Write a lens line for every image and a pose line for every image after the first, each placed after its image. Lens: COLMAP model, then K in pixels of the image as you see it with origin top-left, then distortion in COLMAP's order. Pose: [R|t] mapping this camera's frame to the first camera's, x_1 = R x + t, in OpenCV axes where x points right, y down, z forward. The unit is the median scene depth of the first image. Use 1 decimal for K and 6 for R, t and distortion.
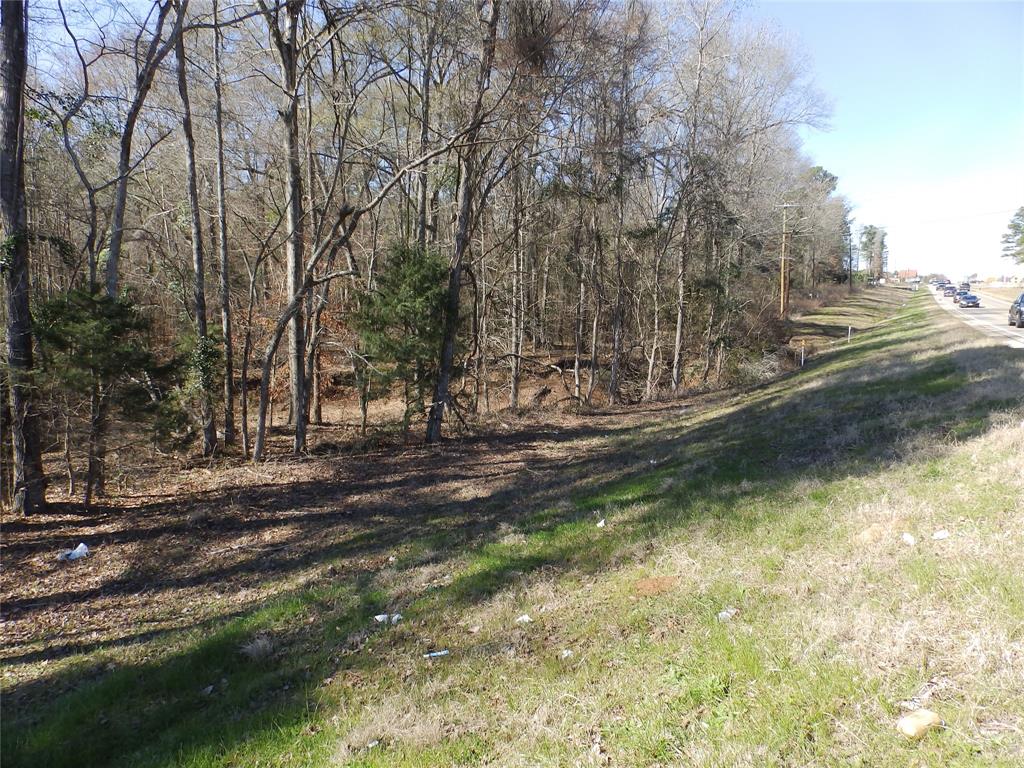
lens RADIAL K [[686.8, 0, 513.0], [0, 686.8, 384.8], [0, 0, 1]] dist [0.022423, -0.012233]
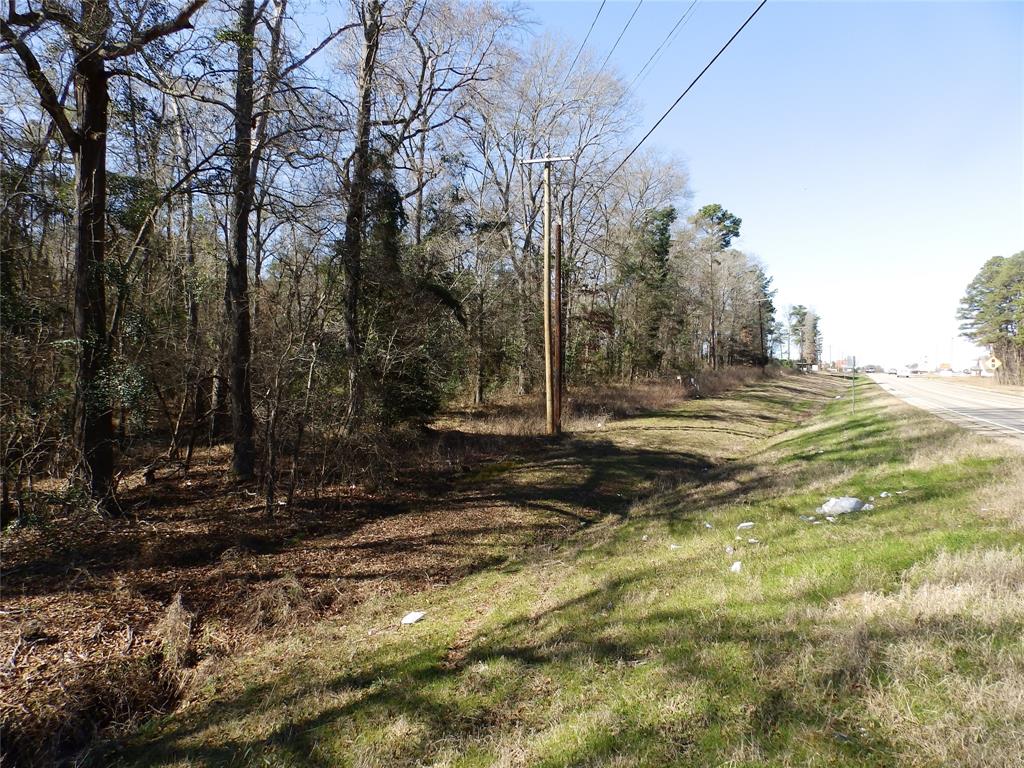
lens RADIAL K [[686.8, 0, 516.1], [0, 686.8, 387.5], [0, 0, 1]] dist [0.022423, -0.012233]
pose [[0.997562, 0.011403, 0.068855, 0.177374], [-0.002927, 0.992529, -0.121971, -0.036100], [-0.069731, 0.121472, 0.990142, 0.307000]]
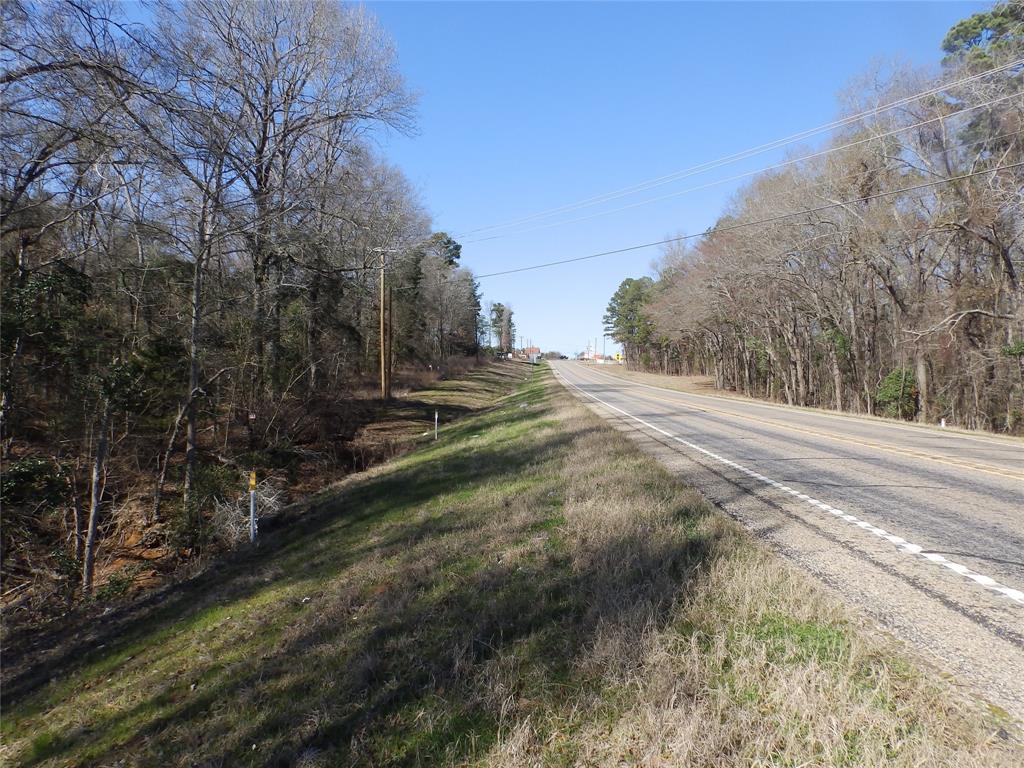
lens RADIAL K [[686.8, 0, 511.7], [0, 686.8, 382.7], [0, 0, 1]] dist [0.022423, -0.012233]
pose [[0.885696, 0.007815, 0.464200, 0.084740], [0.041012, 0.994632, -0.094998, -0.016585], [-0.462450, 0.103177, 0.880621, 0.136845]]
